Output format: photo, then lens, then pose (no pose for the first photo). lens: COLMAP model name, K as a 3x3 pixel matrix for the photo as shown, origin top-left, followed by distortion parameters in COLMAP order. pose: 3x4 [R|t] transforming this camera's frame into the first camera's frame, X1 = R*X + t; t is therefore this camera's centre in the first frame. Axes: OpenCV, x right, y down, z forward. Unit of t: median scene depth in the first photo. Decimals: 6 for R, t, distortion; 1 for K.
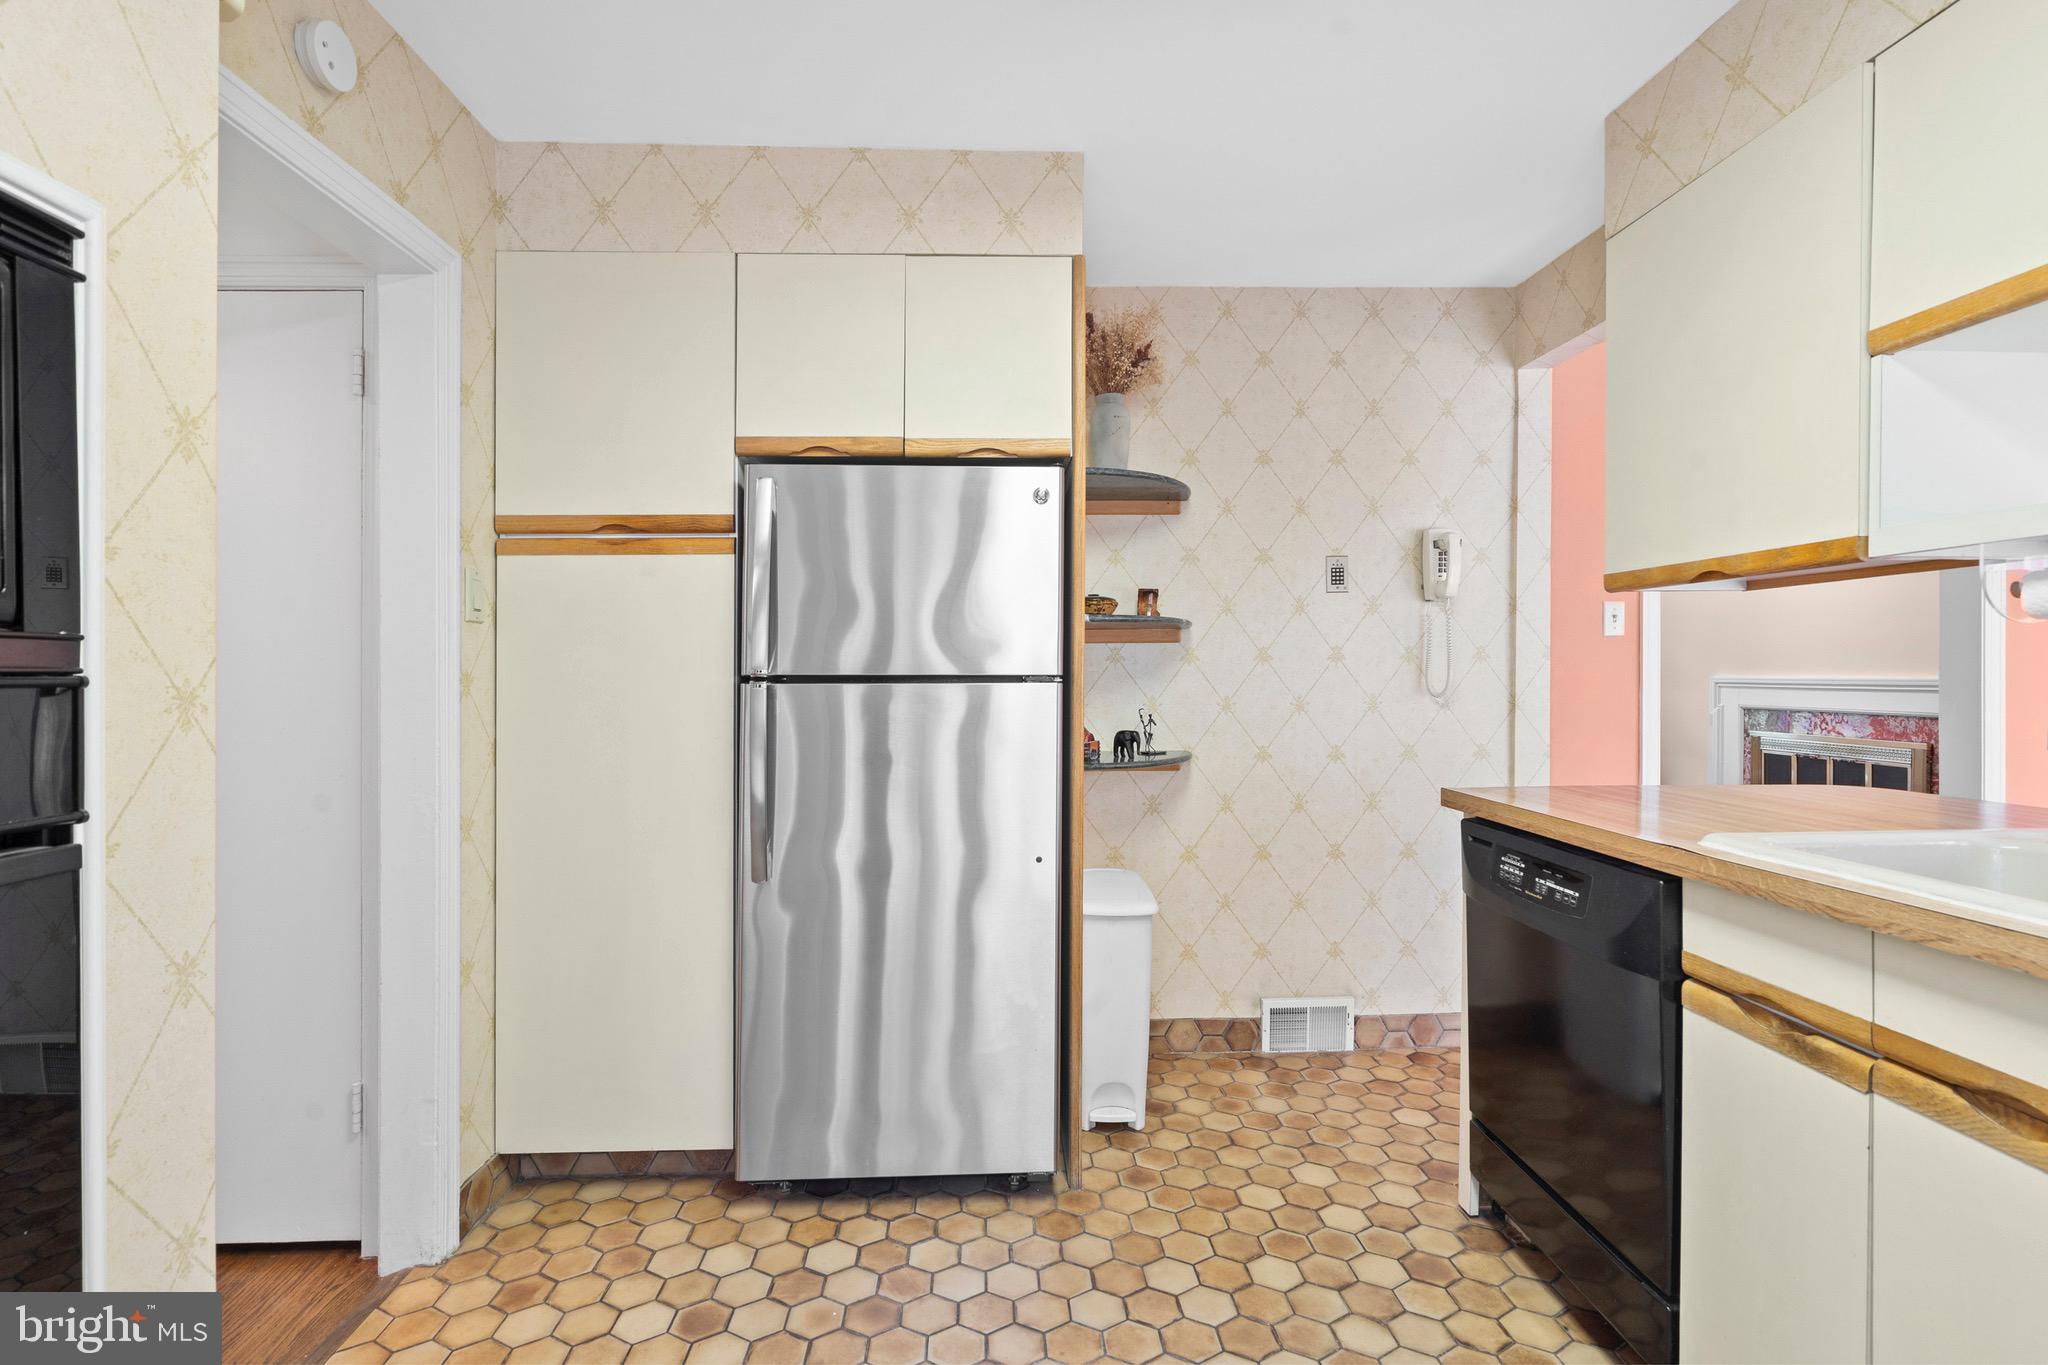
lens RADIAL K [[943.6, 0, 1021.2], [0, 943.6, 676.6], [0, 0, 1]] dist [-0.001673, 0.000412]
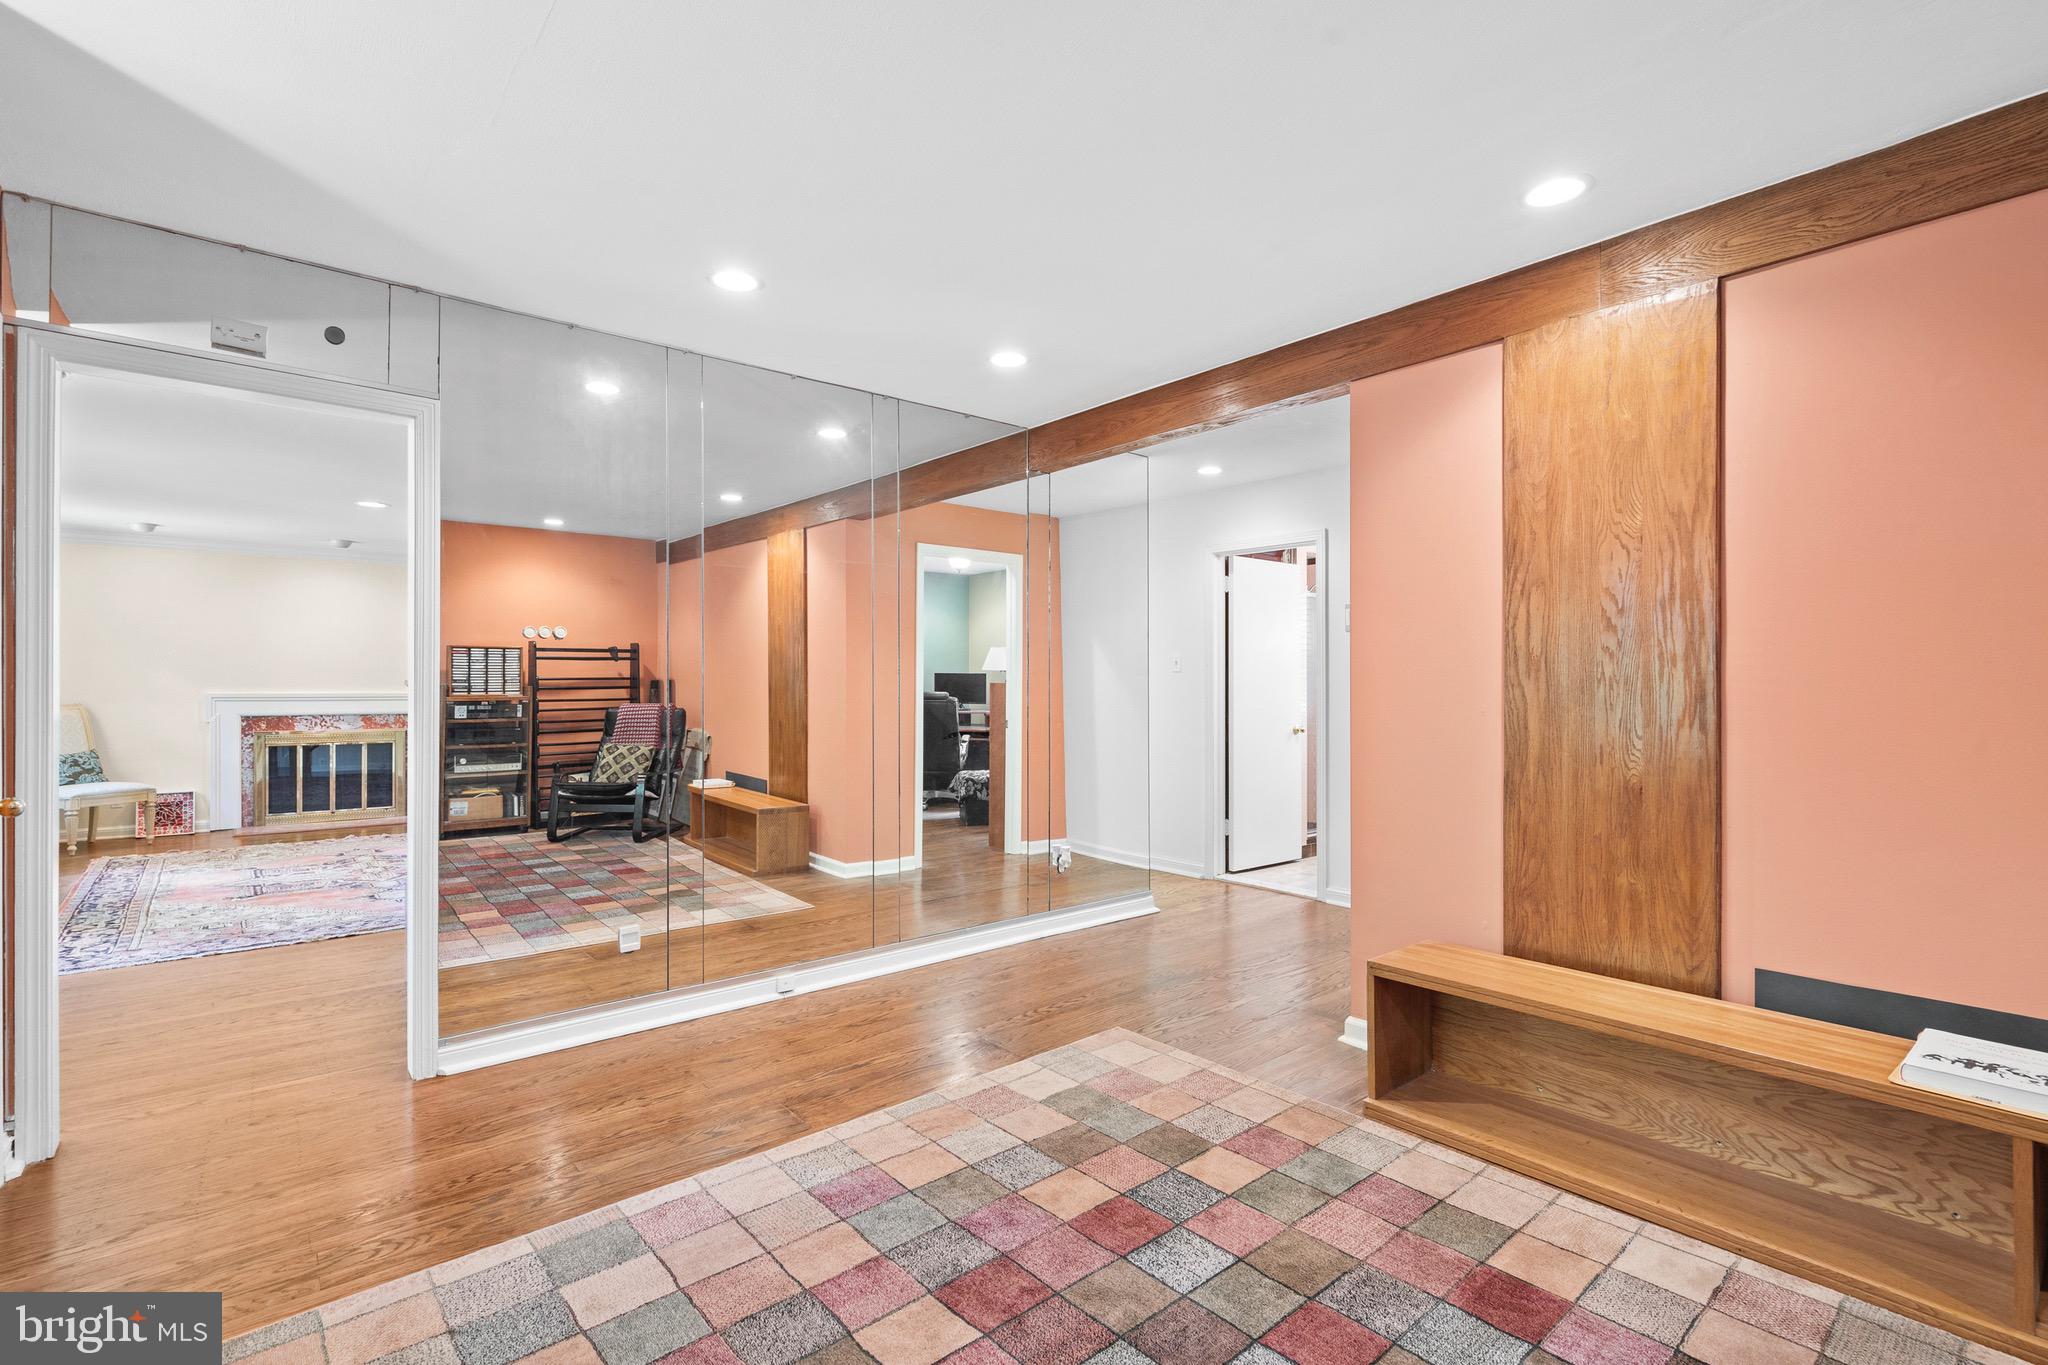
lens RADIAL K [[943.6, 0, 1030.3], [0, 943.6, 686.4], [0, 0, 1]] dist [-0.001673, 0.000412]
pose [[-0.616551, 0.000353, 0.787315, -1.149070], [0.002239, 0.999997, 0.001304, -0.009823], [-0.787312, 0.002567, -0.616550, 1.070608]]
